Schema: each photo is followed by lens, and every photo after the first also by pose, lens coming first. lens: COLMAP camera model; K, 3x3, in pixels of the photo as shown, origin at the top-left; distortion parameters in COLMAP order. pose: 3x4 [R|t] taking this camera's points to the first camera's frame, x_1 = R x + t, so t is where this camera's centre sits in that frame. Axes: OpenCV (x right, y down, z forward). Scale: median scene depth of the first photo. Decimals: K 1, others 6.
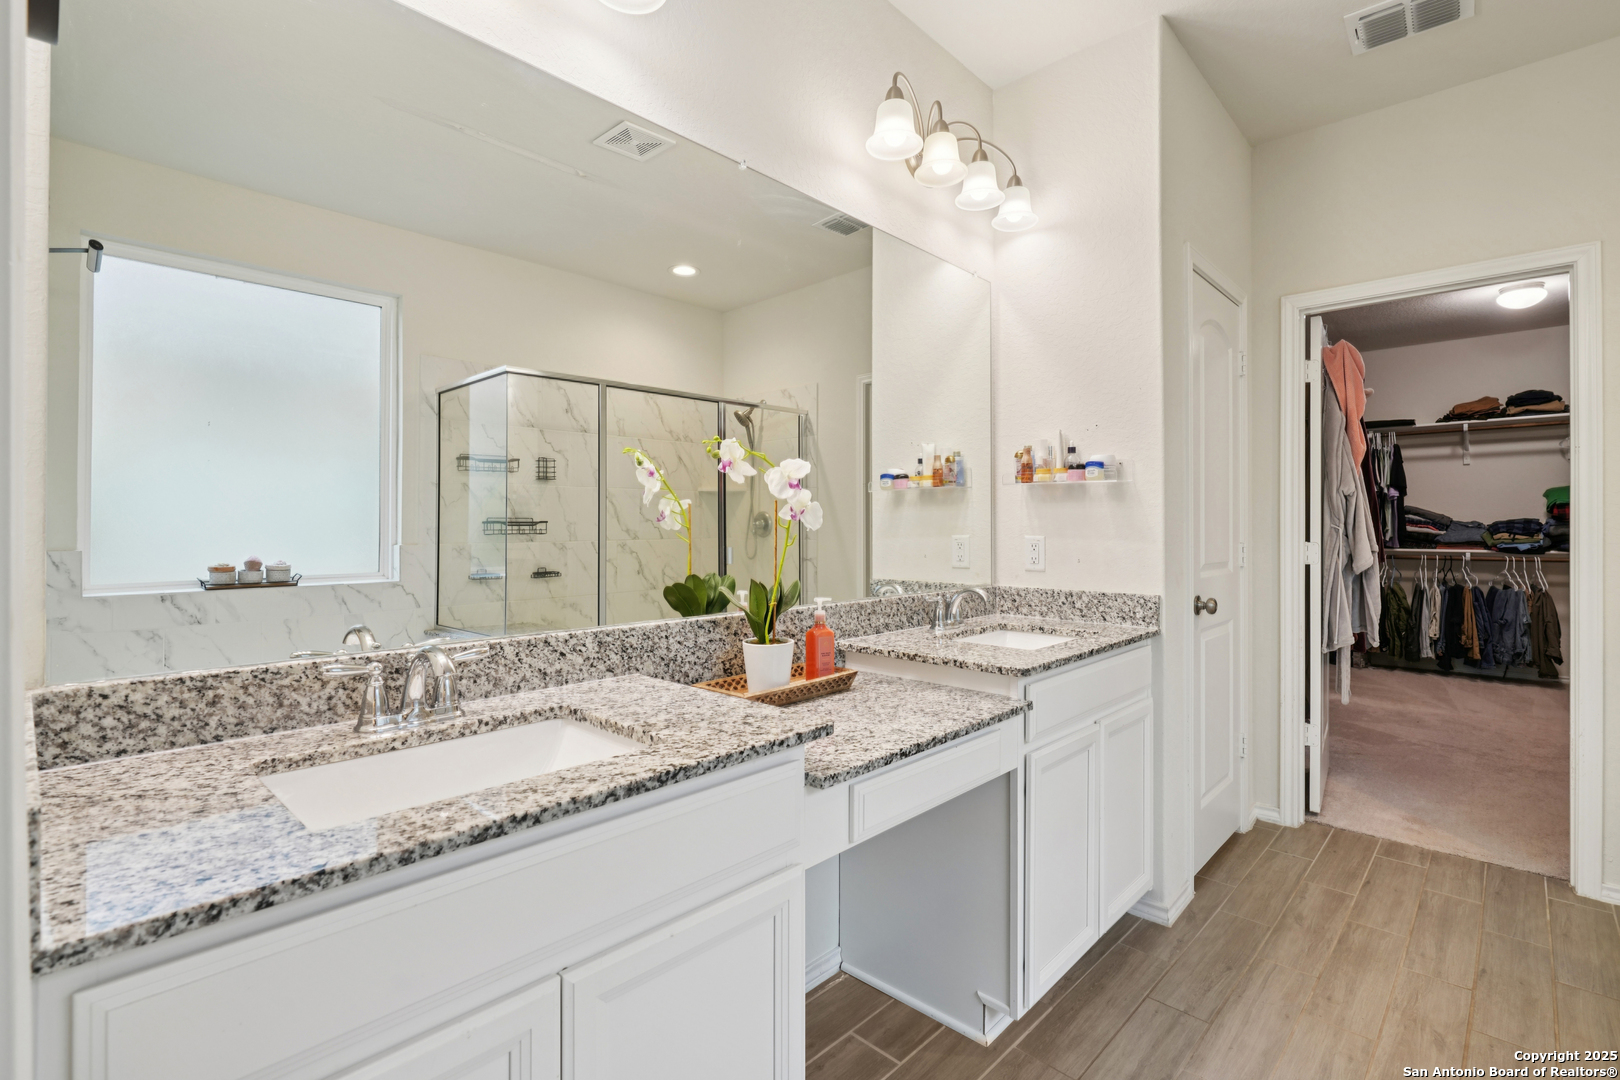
lens RADIAL K [[751.3, 0, 777.9], [0, 751.3, 513.2], [0, 0, 1]] dist [-0.011991, -0.000067]
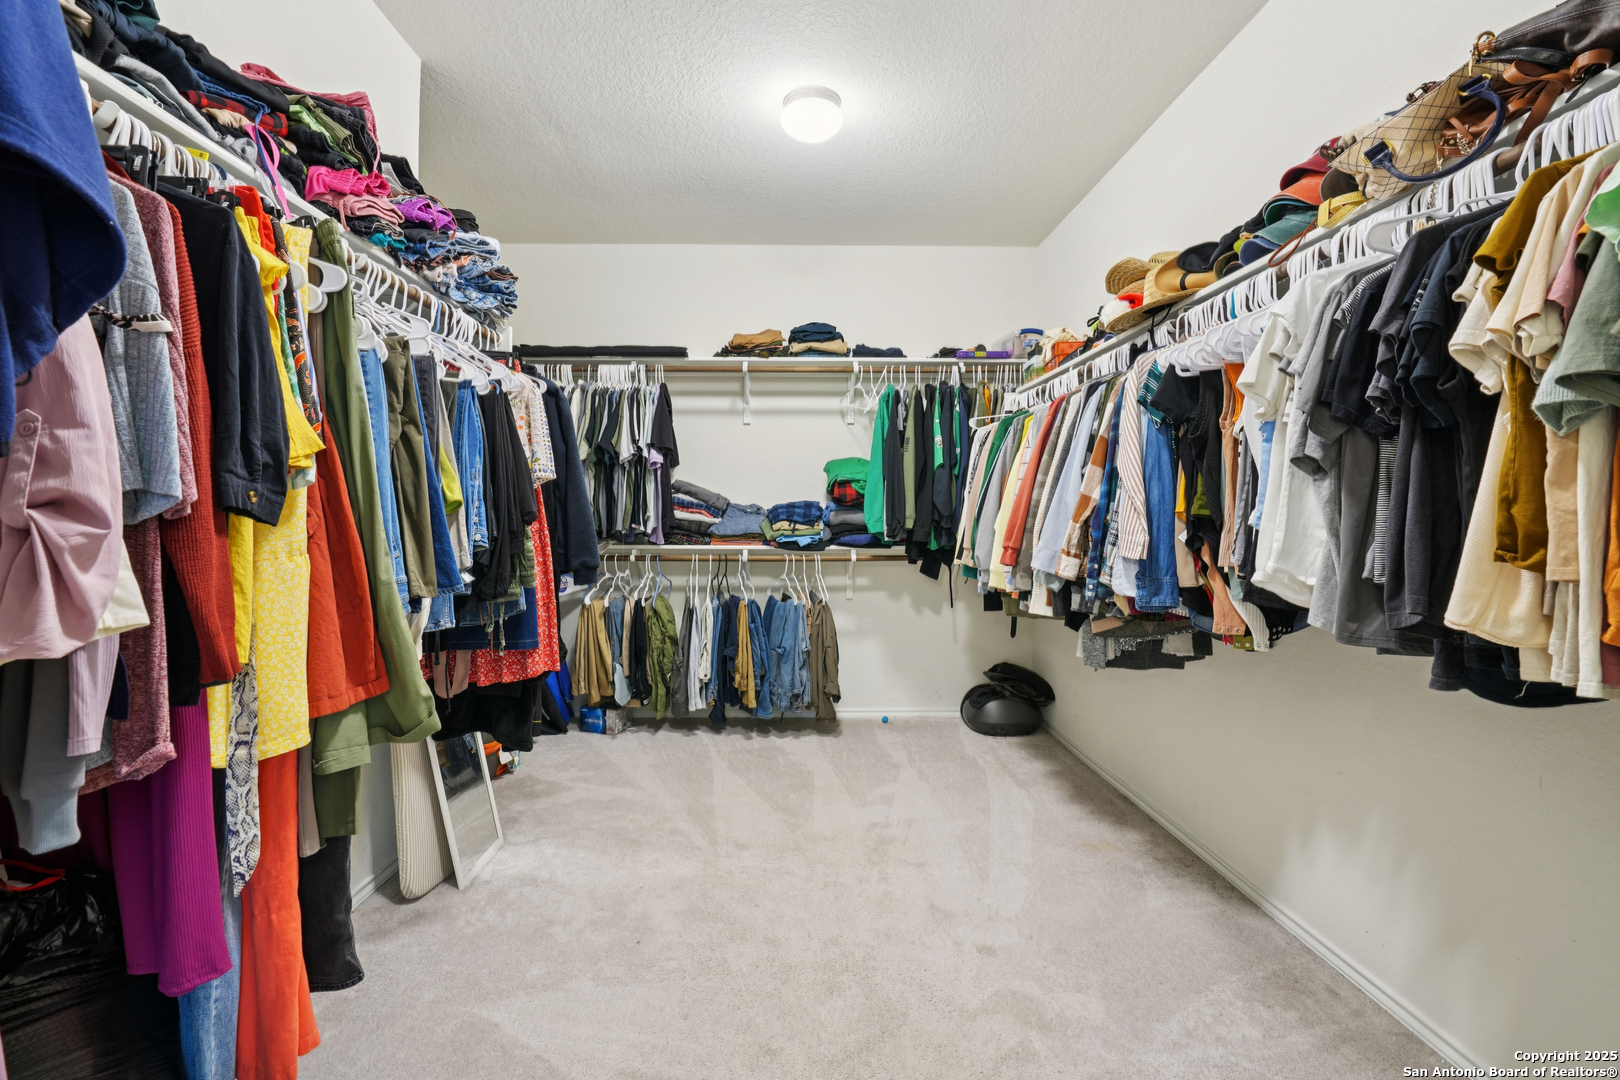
lens RADIAL K [[751.3, 0, 808.0], [0, 751.3, 534.8], [0, 0, 1]] dist [-0.011991, -0.000067]
pose [[0.686864, -0.020015, 0.726510, 0.462399], [-0.018265, 0.998830, 0.044786, 0.006826], [-0.726556, -0.044032, 0.685695, 0.480437]]
